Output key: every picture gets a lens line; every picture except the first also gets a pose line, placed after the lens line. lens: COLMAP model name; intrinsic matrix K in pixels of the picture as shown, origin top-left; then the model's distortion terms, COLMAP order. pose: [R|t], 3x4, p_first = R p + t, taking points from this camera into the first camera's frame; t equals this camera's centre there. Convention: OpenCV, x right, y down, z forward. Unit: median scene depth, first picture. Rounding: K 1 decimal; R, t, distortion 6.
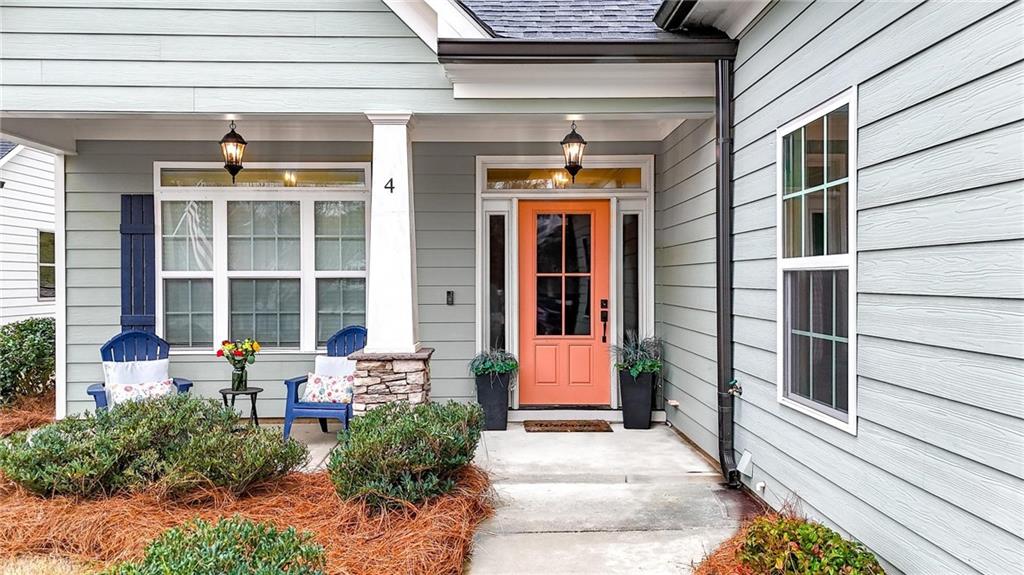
lens RADIAL K [[746.3, 0, 512.0], [0, 746.3, 287.5], [0, 0, 1]] dist [0.075366, 0.000204]
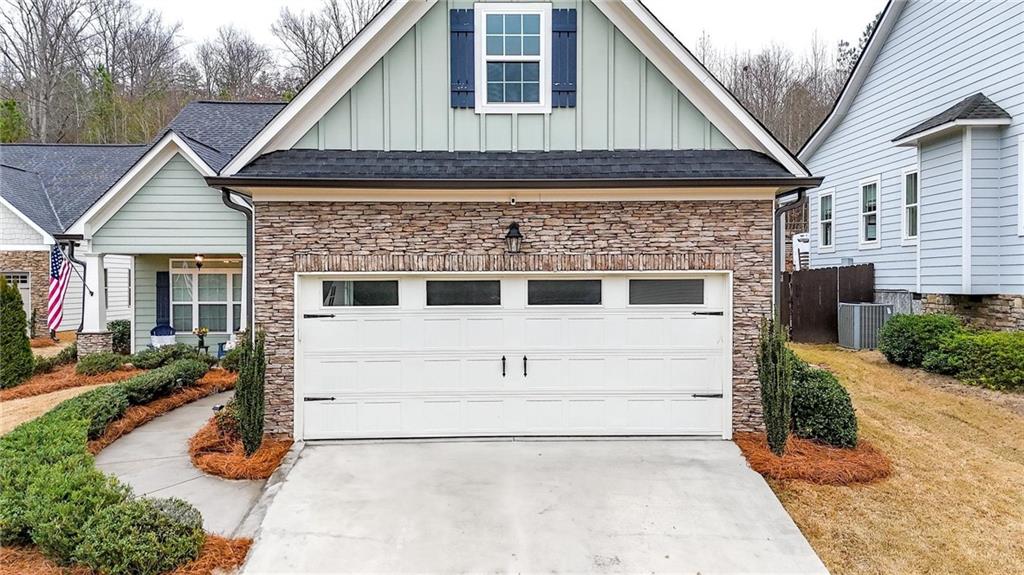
lens RADIAL K [[739.0, 0, 523.0], [0, 739.0, 286.4], [0, 0, 1]] dist [0.107903, -0.117531]
pose [[0.999867, 0.000847, 0.016276, 0.712568], [-0.000781, 0.999991, -0.004073, -0.067247], [-0.016280, 0.004060, 0.999859, -1.631919]]
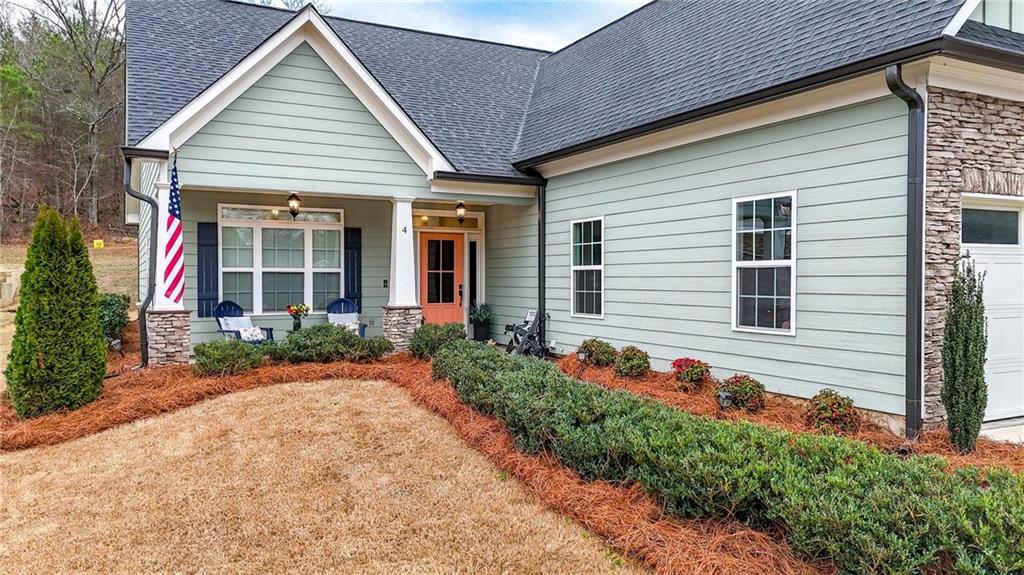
lens RADIAL K [[737.6, 0, 512.0], [0, 737.6, 287.5], [0, 0, 1]] dist [0.074247, -0.072675]
pose [[0.891828, -0.001542, 0.452372, -0.677765], [0.001786, 0.999998, -0.000112, 0.026391], [-0.452371, 0.000908, 0.891829, -0.843418]]
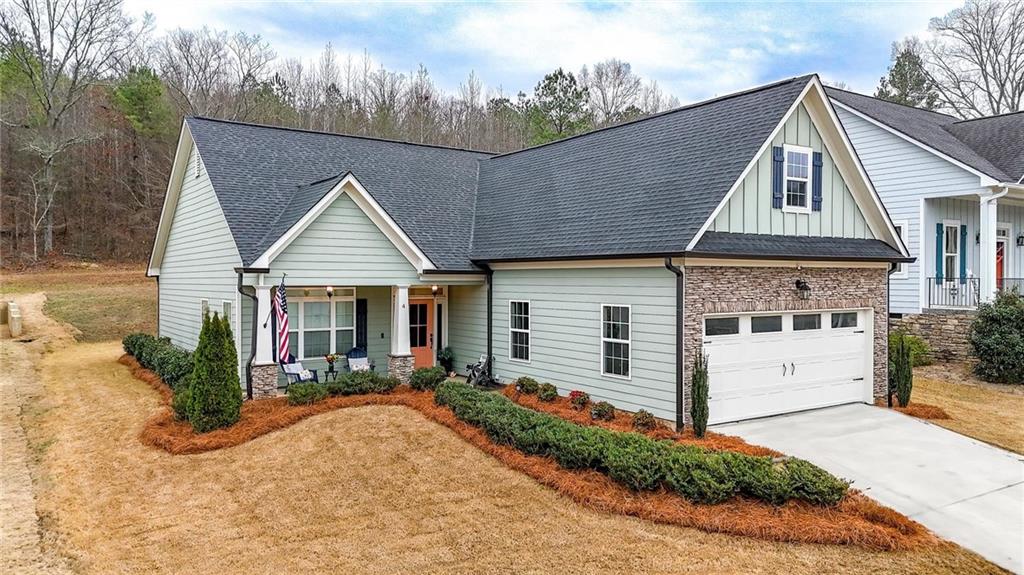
lens RADIAL K [[737.6, 0, 512.0], [0, 737.6, 287.5], [0, 0, 1]] dist [0.074247, -0.072675]
pose [[0.832872, -0.001992, 0.553463, -1.275061], [0.002290, 0.999997, 0.000153, -0.173779], [-0.553462, 0.001140, 0.832874, -1.645684]]
